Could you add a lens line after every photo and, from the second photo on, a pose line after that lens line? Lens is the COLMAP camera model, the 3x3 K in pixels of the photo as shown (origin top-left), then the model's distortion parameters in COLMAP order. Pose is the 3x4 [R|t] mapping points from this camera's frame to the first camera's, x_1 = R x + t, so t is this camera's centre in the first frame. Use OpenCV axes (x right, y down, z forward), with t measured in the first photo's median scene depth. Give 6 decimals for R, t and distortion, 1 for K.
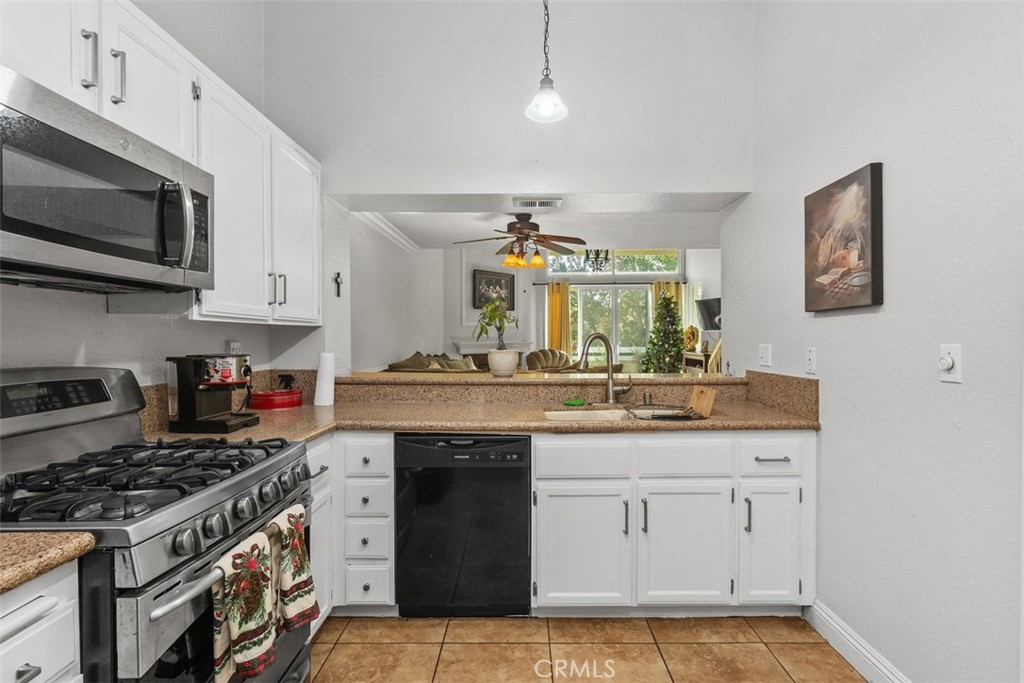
lens RADIAL K [[477.1, 0, 530.4], [0, 477.1, 343.5], [0, 0, 1]] dist [0.003332, 0.001450]
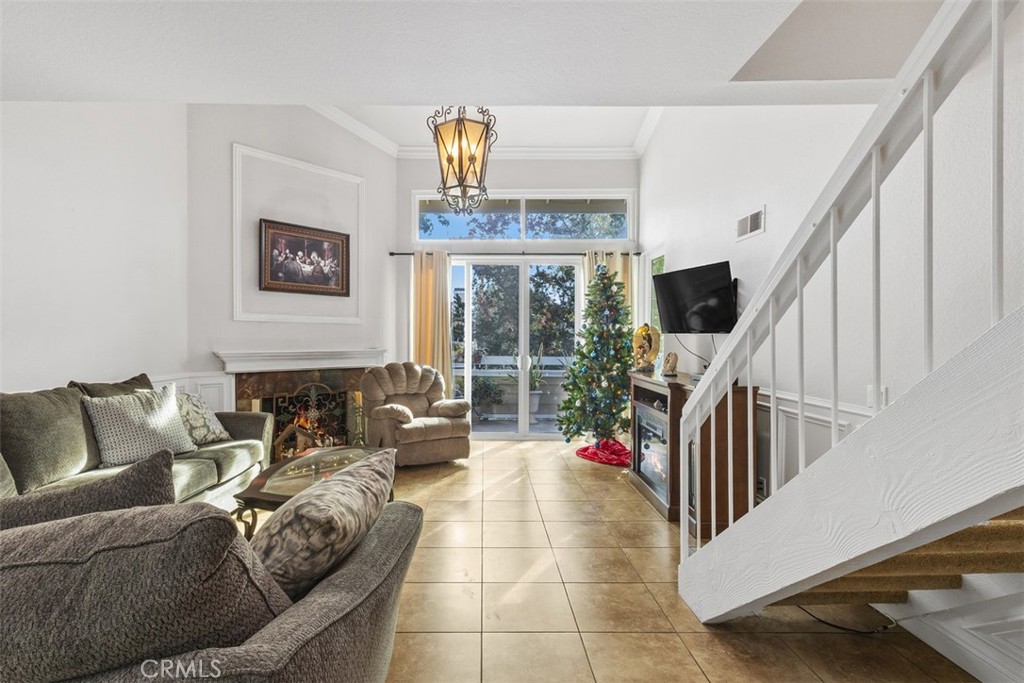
lens RADIAL K [[477.1, 0, 506.5], [0, 477.1, 341.7], [0, 0, 1]] dist [0.003332, 0.001450]
pose [[0.999699, 0.009801, 0.022489, 0.154983], [-0.009549, 0.999891, -0.011292, -0.008414], [-0.022597, 0.011074, 0.999683, 0.430480]]
